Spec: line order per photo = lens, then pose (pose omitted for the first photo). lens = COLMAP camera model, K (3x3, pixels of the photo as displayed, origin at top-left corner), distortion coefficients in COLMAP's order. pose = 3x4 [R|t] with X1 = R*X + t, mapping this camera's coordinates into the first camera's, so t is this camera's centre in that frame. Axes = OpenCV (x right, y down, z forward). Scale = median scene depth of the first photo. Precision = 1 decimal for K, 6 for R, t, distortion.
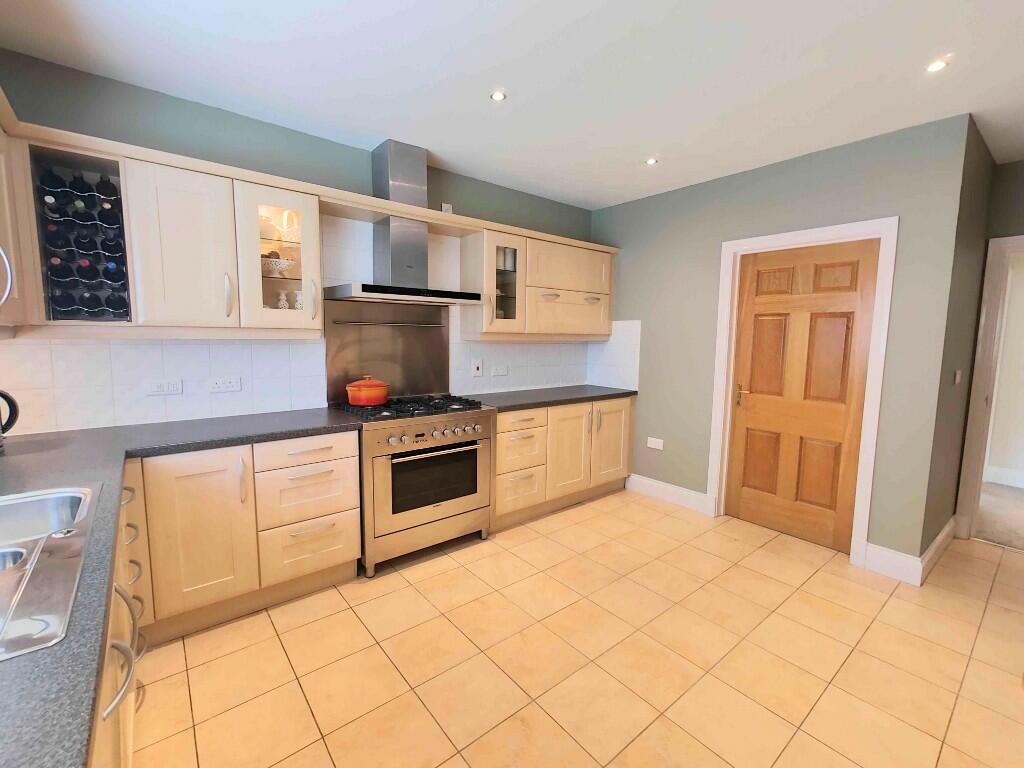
lens RADIAL K [[448.5, 0, 510.3], [0, 448.5, 380.2], [0, 0, 1]] dist [0.001923, 0.000535]
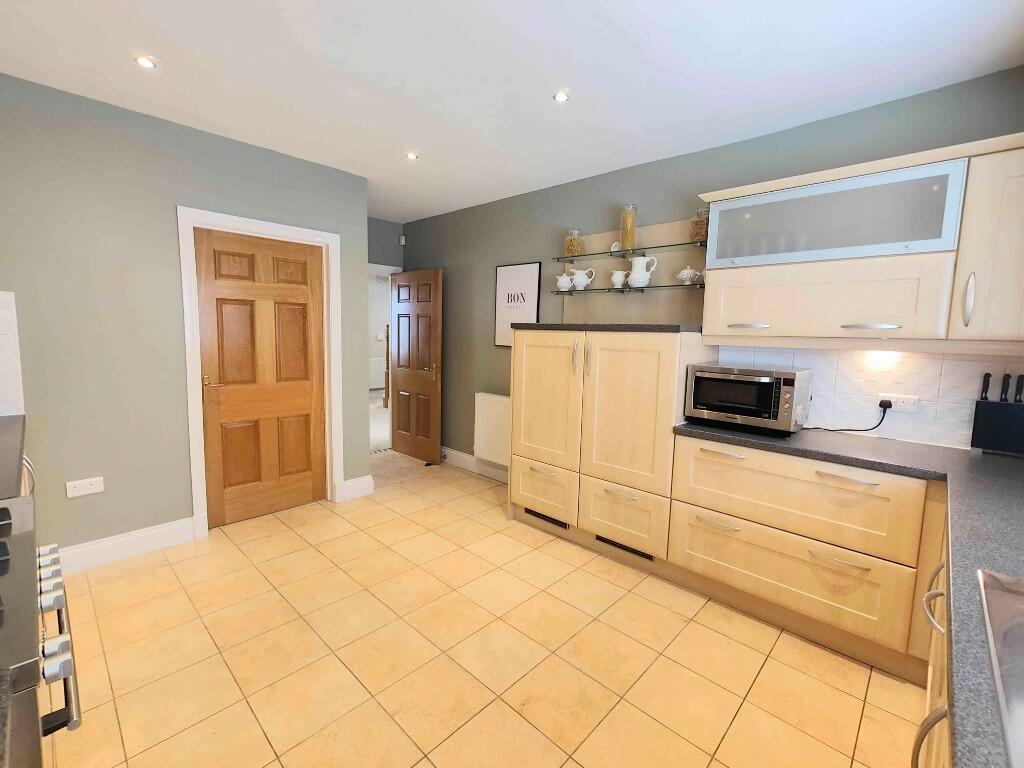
lens RADIAL K [[448.5, 0, 510.3], [0, 448.5, 380.2], [0, 0, 1]] dist [0.001923, 0.000535]
pose [[-0.124448, -0.125937, 0.984201, -0.456448], [0.080763, 0.987335, 0.136550, -0.062091], [-0.988934, 0.096481, -0.112701, 0.551602]]
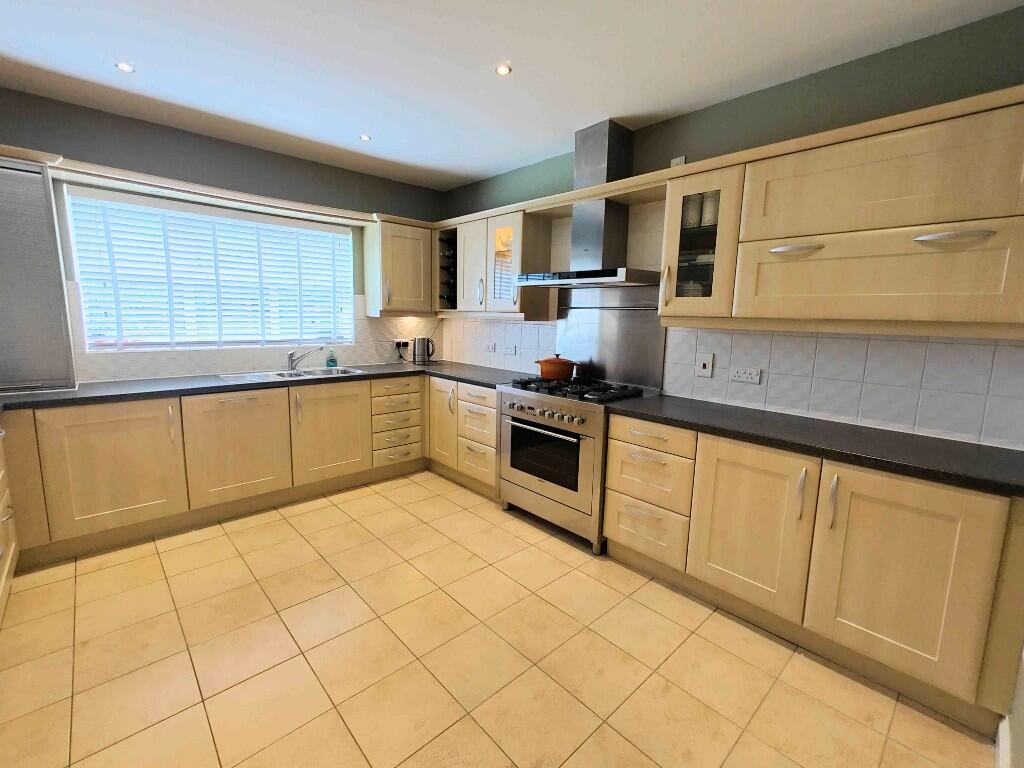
lens RADIAL K [[454.5, 0, 512.0], [0, 454.5, 384.0], [0, 0, 1]] dist [0.010626, 0.000133]
pose [[0.066626, 0.138665, -0.988096, 0.727573], [-0.126704, 0.983455, 0.129470, -0.061086], [0.989701, 0.116570, 0.083093, 0.702804]]
